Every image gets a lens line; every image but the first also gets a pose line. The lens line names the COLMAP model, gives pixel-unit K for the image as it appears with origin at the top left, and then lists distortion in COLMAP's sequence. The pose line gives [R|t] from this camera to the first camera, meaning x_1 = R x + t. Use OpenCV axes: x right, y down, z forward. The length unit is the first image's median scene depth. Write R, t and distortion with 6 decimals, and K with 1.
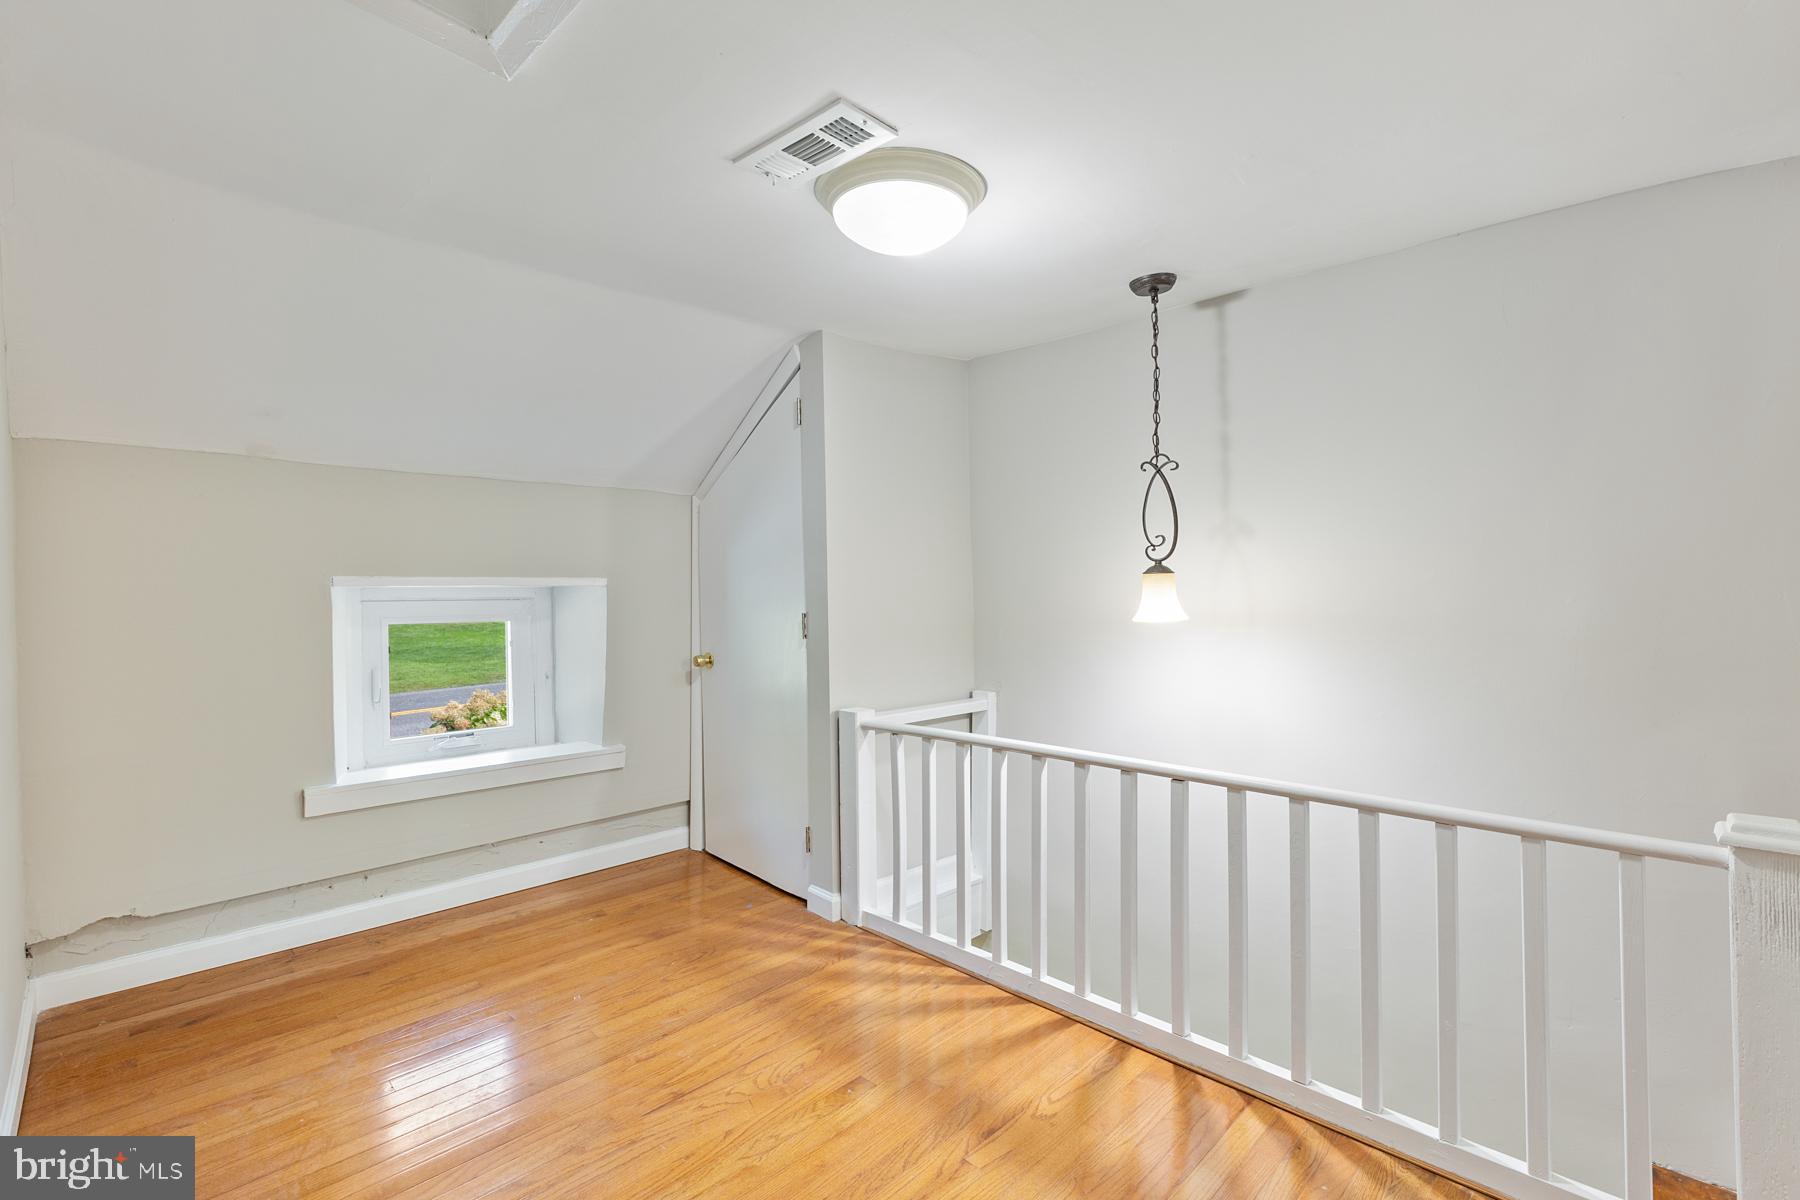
lens RADIAL K [[809.9, 0, 908.1], [0, 809.9, 601.0], [0, 0, 1]] dist [0.006031, -0.000955]
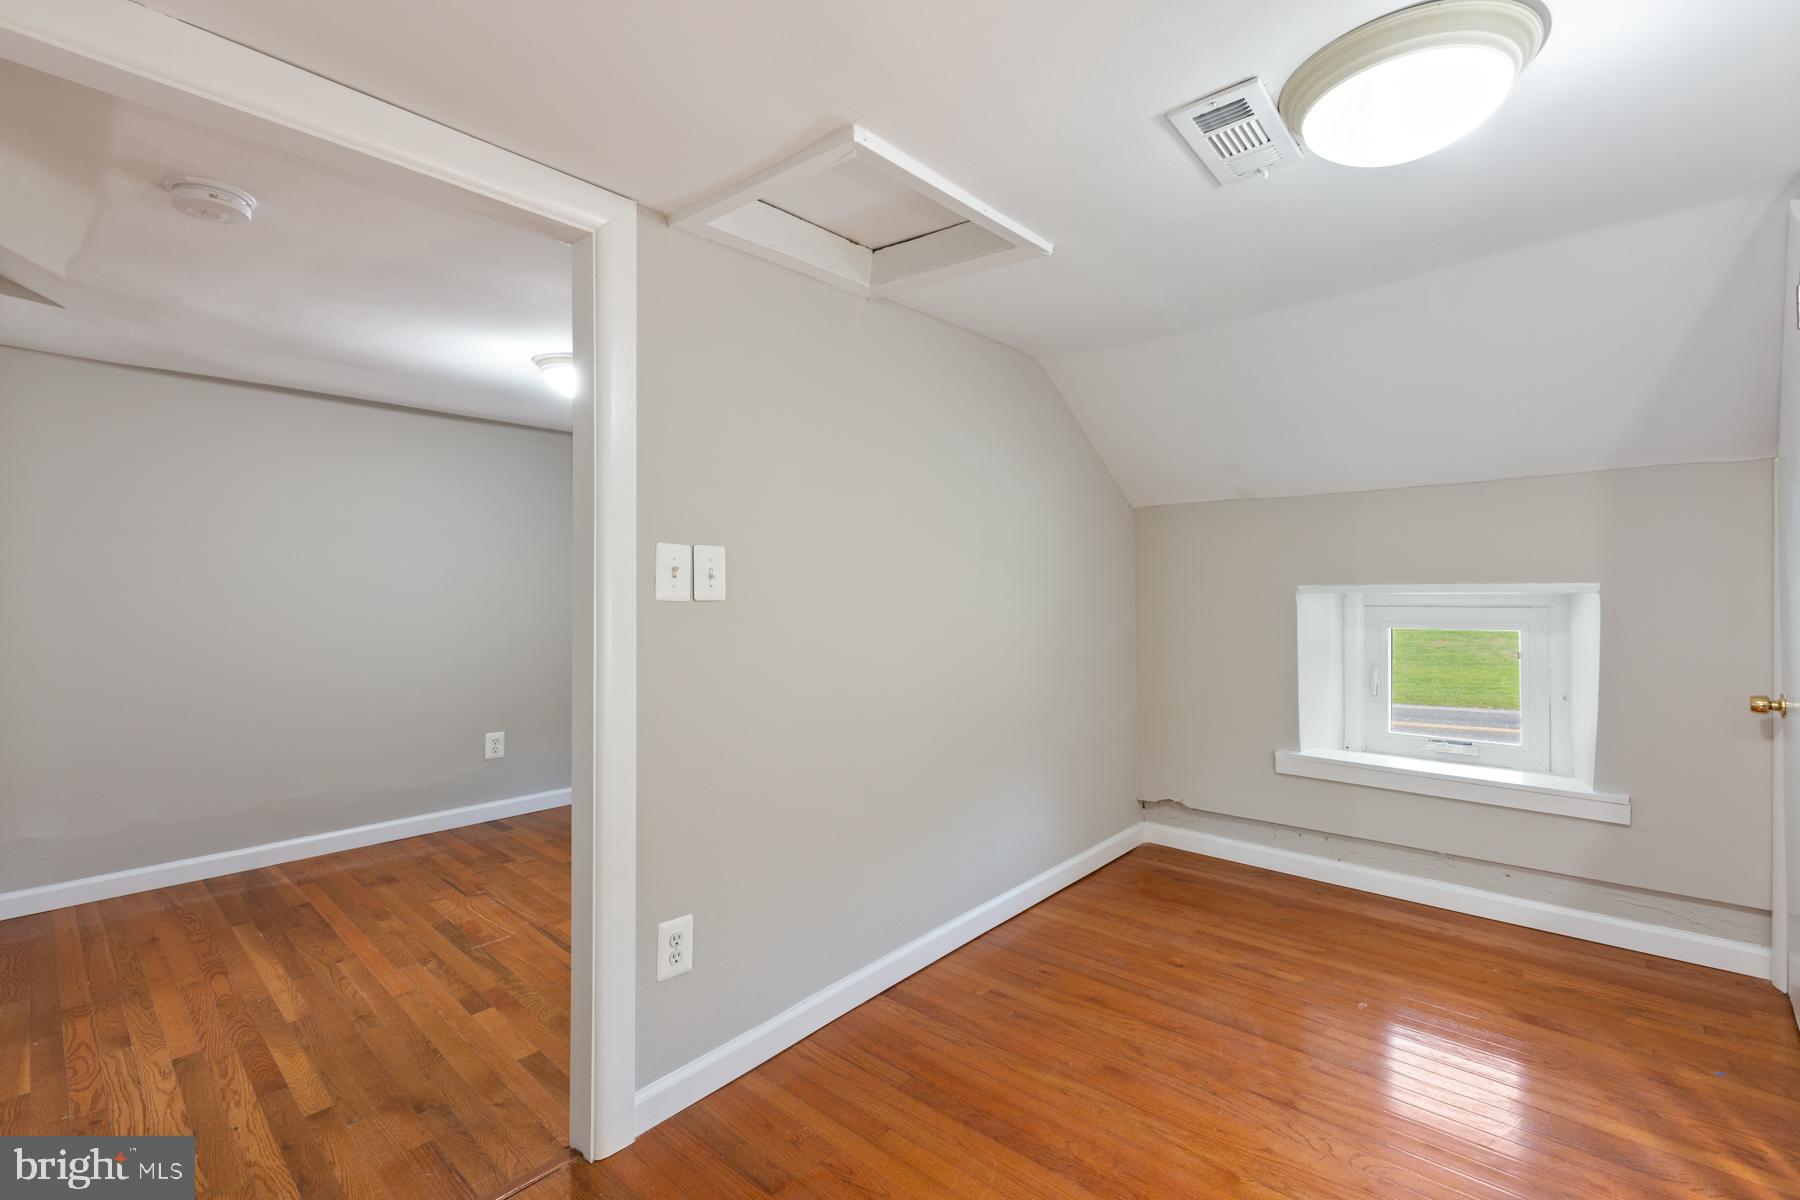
lens RADIAL K [[809.9, 0, 923.0], [0, 809.9, 584.2], [0, 0, 1]] dist [0.006031, -0.000955]
pose [[0.052105, -0.014174, -0.998541, 0.477702], [-0.015930, 0.999760, -0.015023, -0.003319], [0.998515, 0.016689, 0.051867, 0.336326]]
